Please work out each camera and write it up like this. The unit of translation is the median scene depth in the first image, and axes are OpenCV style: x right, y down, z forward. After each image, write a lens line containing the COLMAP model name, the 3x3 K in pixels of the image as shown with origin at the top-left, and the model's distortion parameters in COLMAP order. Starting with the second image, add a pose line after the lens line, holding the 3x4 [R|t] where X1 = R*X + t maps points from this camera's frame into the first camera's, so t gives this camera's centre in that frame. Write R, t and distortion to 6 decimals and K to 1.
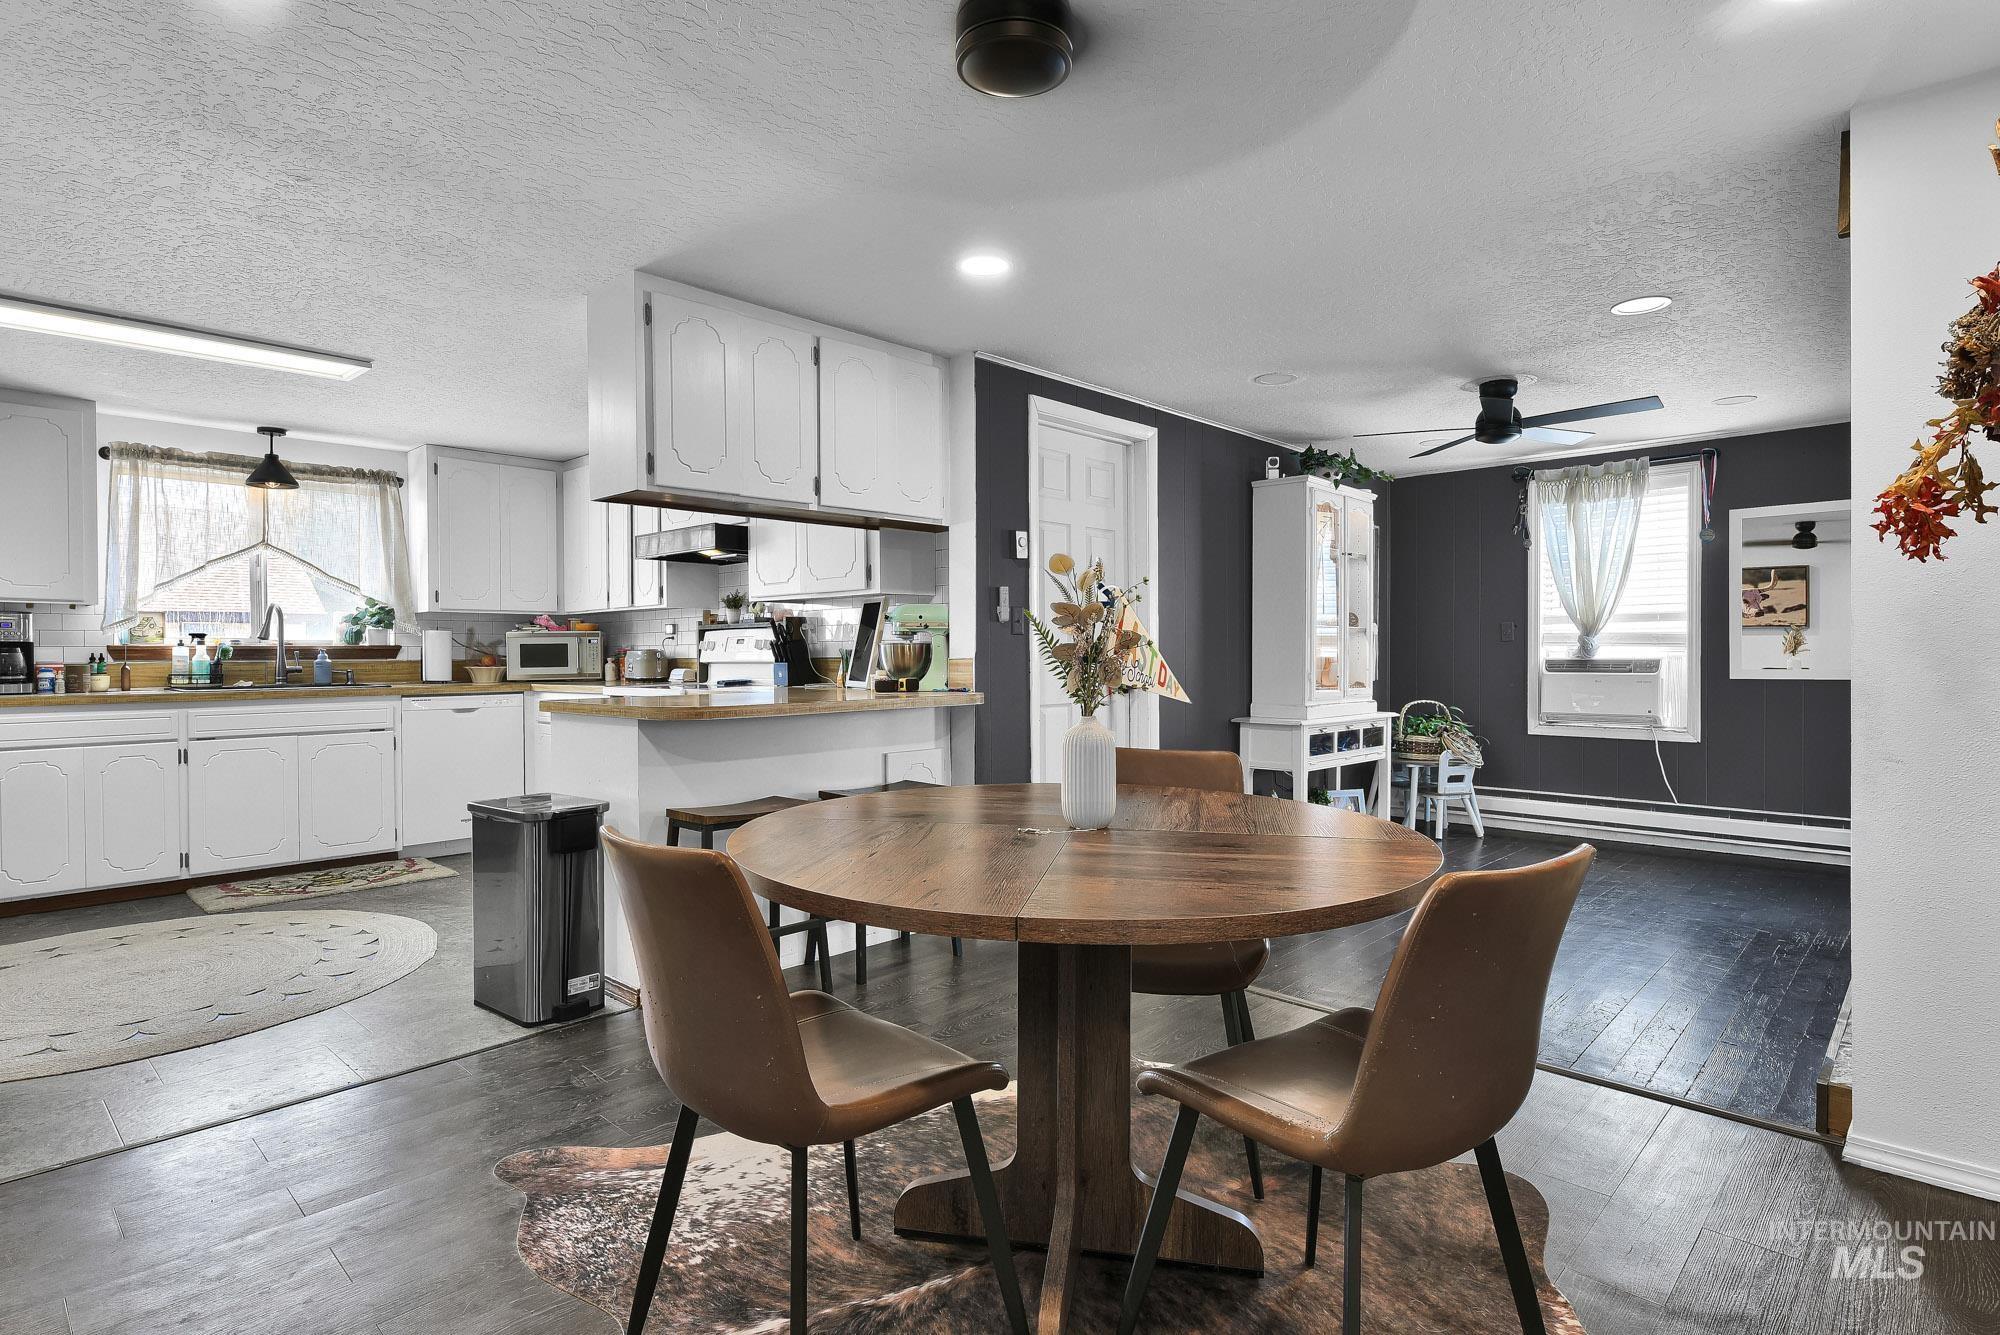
lens RADIAL K [[1065.4, 0, 1000.0], [0, 1065.4, 667.5], [0, 0, 1]] dist [-0.002642, -0.000414]
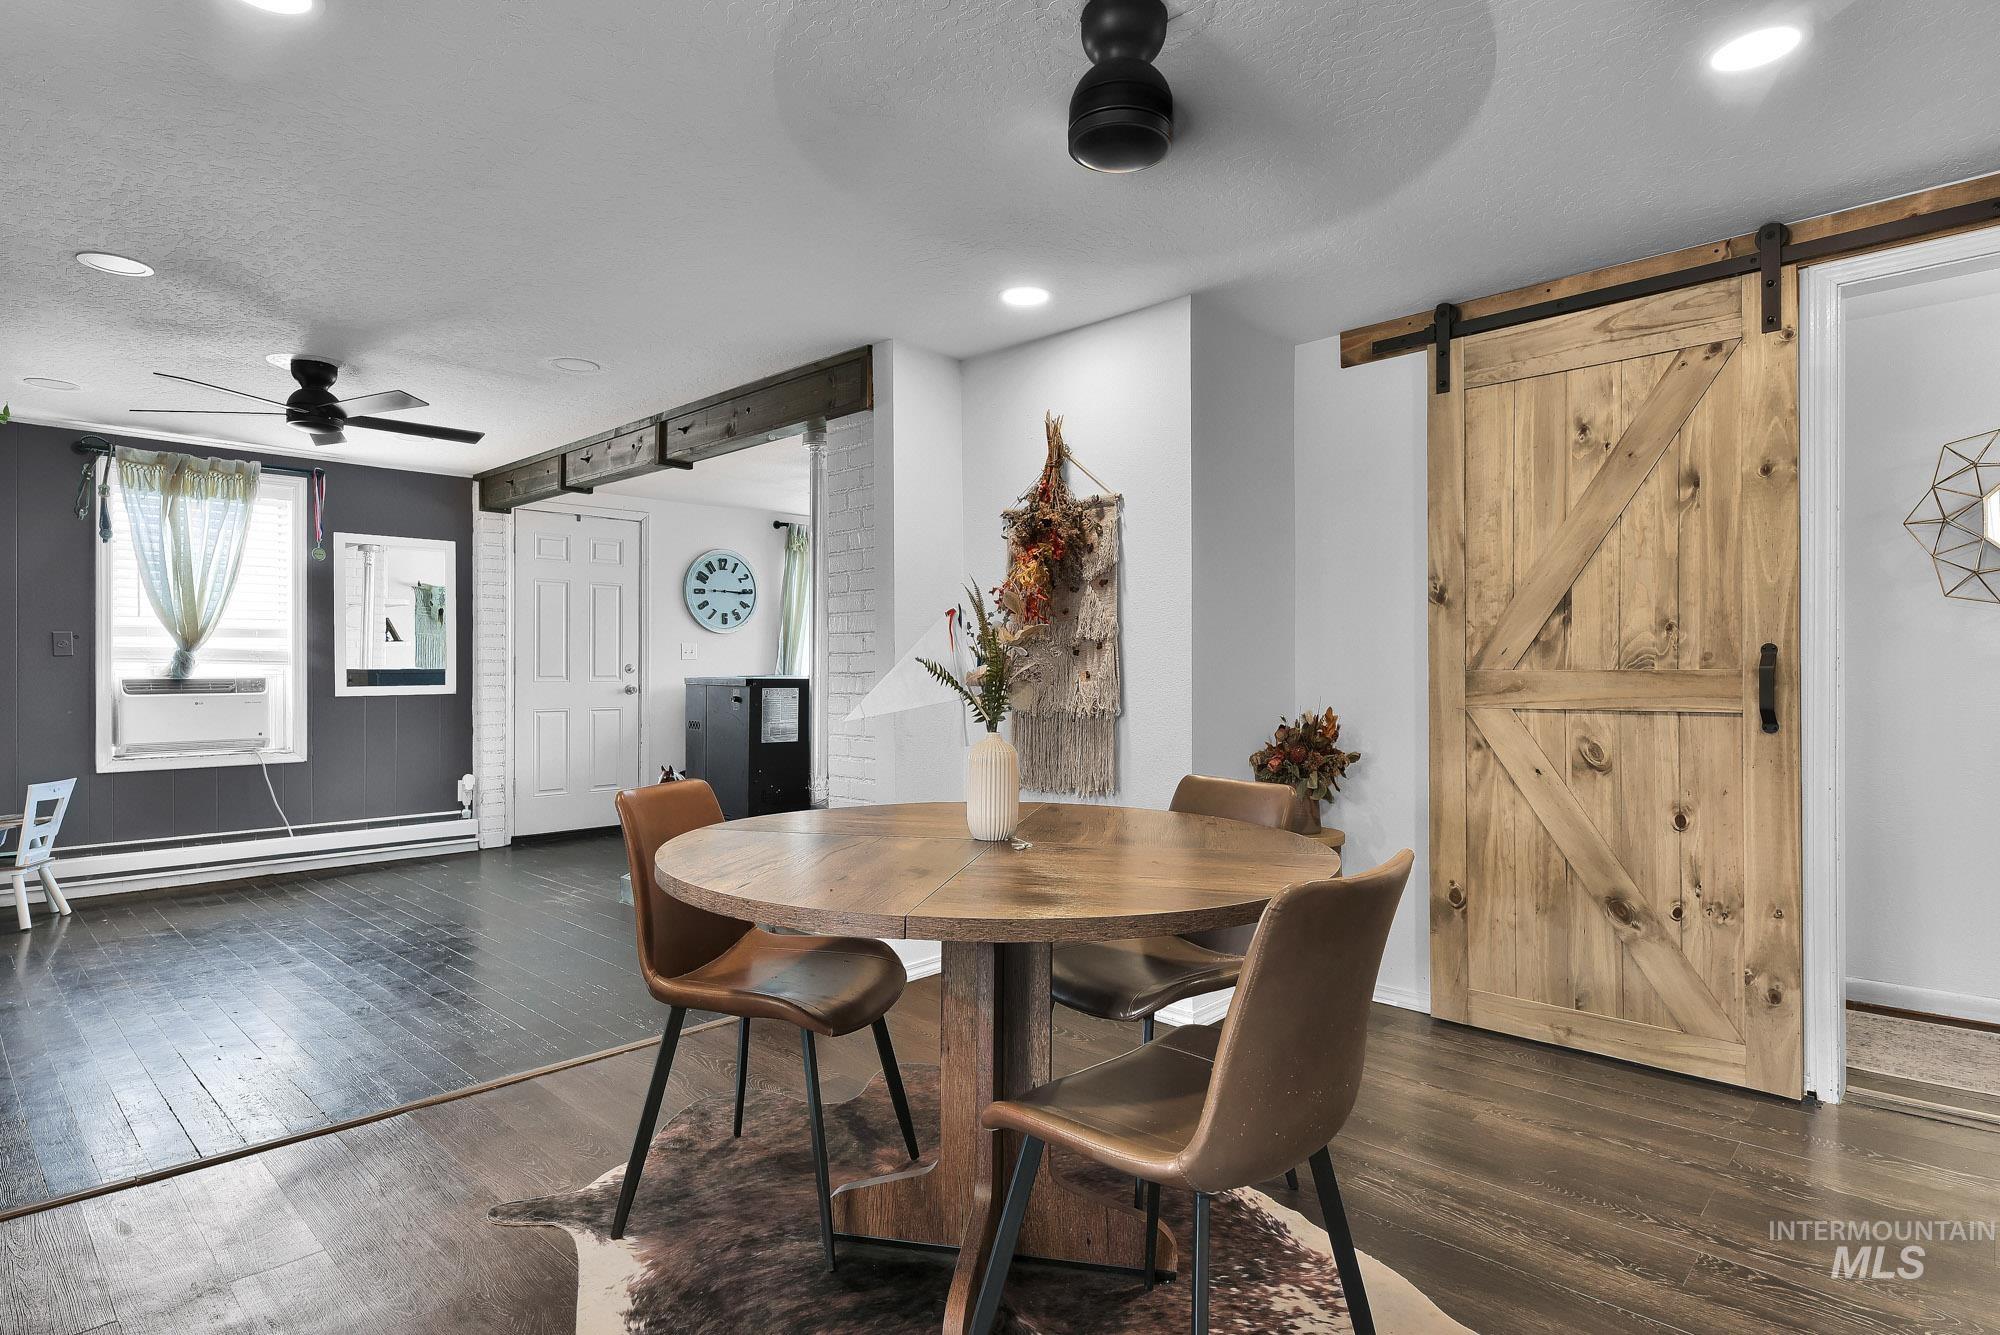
lens RADIAL K [[1065.4, 0, 1000.0], [0, 1065.4, 667.5], [0, 0, 1]] dist [-0.002642, -0.000414]
pose [[-0.044037, 0.003111, 0.999025, -0.346773], [0.013974, 0.999899, -0.002497, -0.005306], [-0.998932, 0.013851, -0.044076, 0.380483]]
